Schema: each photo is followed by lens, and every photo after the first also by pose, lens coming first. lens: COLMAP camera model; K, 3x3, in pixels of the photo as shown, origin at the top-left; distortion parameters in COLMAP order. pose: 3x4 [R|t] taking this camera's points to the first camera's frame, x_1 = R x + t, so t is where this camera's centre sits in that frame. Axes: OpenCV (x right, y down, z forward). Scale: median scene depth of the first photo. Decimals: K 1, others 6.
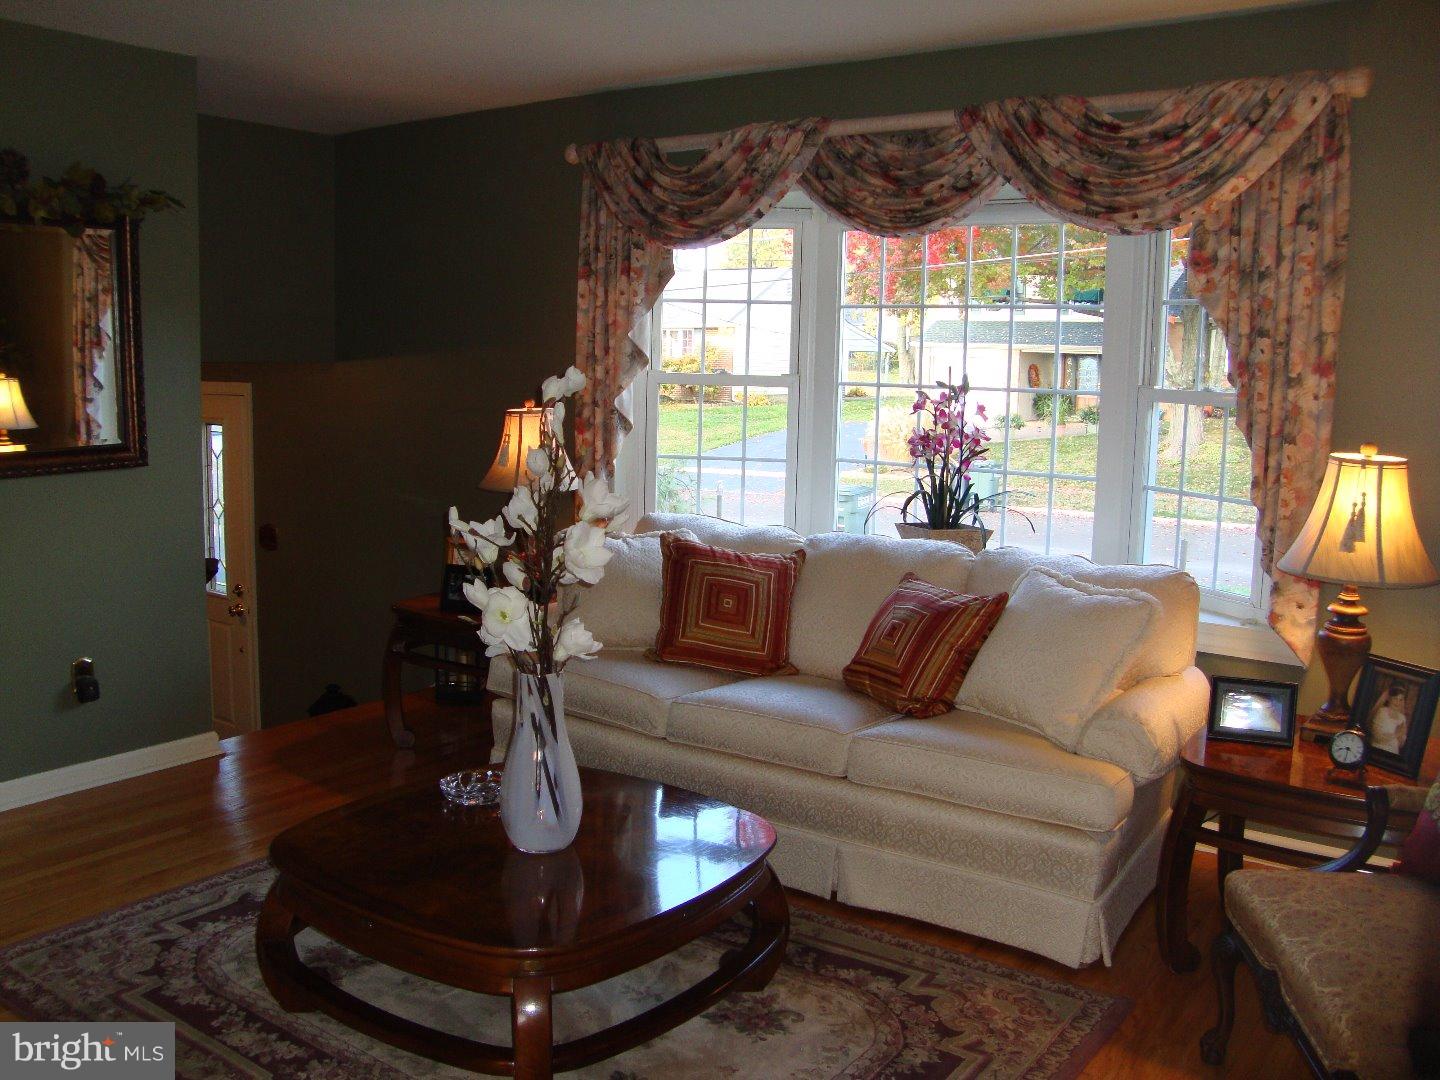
lens RADIAL K [[1310.2, 0, 711.0], [0, 1310.2, 533.4], [0, 0, 1]] dist [-0.210551, 0.239607]
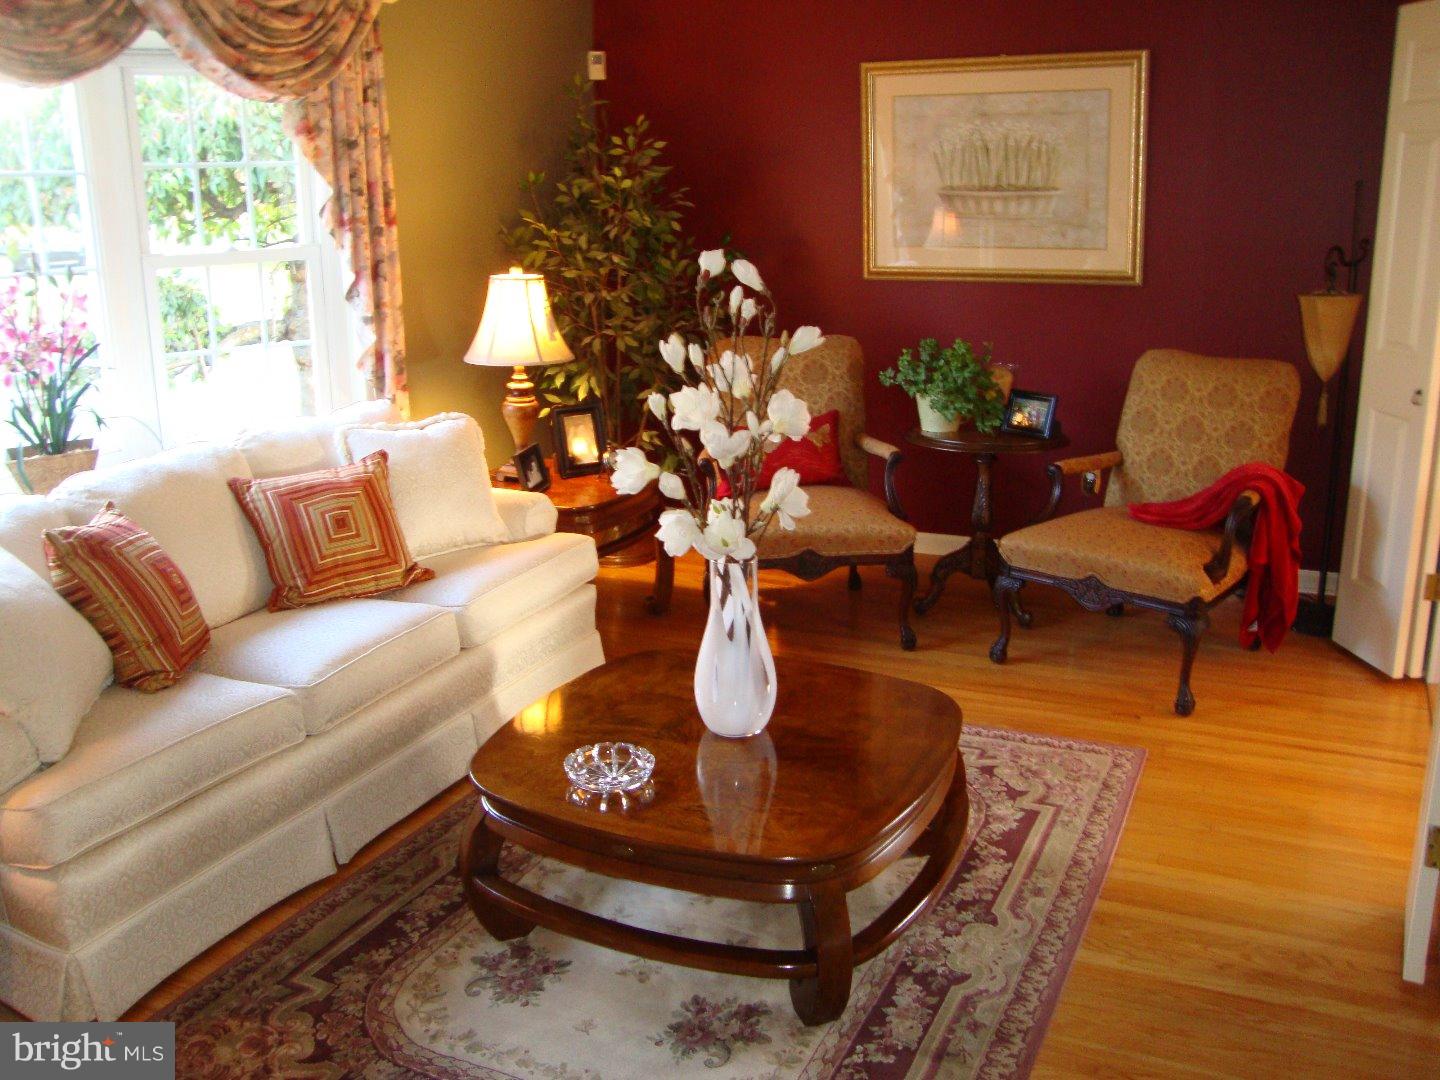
lens RADIAL K [[1310.2, 0, 711.0], [0, 1310.2, 533.4], [0, 0, 1]] dist [-0.210551, 0.239607]
pose [[-0.187880, -0.268931, 0.944657, -1.010846], [0.150015, 0.942643, 0.298193, -0.198405], [-0.970668, 0.197737, -0.136760, 1.089629]]
